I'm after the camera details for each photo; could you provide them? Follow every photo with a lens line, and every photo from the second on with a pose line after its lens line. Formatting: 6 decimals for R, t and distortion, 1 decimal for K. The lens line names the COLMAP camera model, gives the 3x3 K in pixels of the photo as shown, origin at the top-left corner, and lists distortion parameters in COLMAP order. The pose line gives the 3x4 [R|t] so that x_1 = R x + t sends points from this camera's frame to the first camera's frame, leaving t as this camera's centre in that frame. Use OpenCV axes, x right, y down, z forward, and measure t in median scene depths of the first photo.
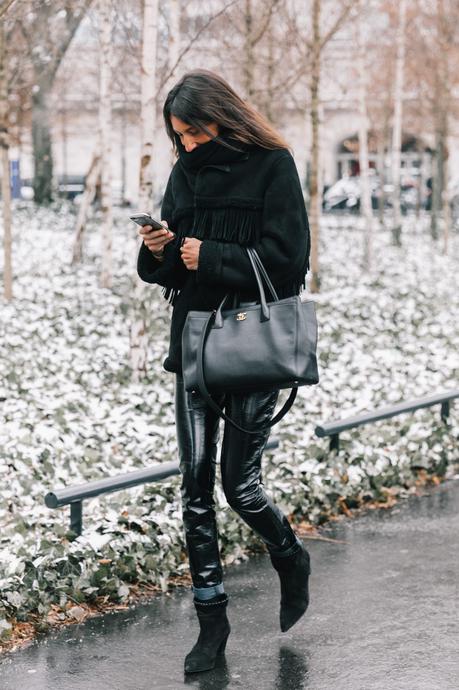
lens RADIAL K [[1310.8, 0, 229.4], [0, 1310.8, 342.7], [0, 0, 1]] dist [-0.223616, 0.000000]
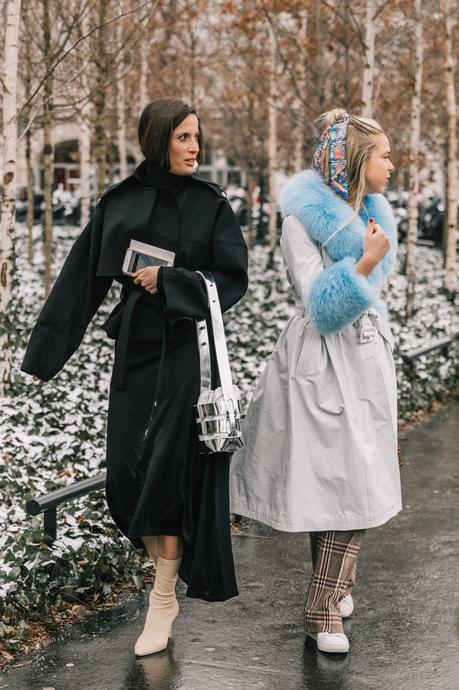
lens RADIAL K [[1310.8, 0, 229.6], [0, 1310.8, 347.0], [0, 0, 1]] dist [-0.223616, 0.000000]
pose [[0.976891, -0.015673, 0.213164, -0.130446], [0.016555, 0.999860, -0.002354, -0.001387], [-0.213098, 0.005828, 0.977014, -0.035498]]
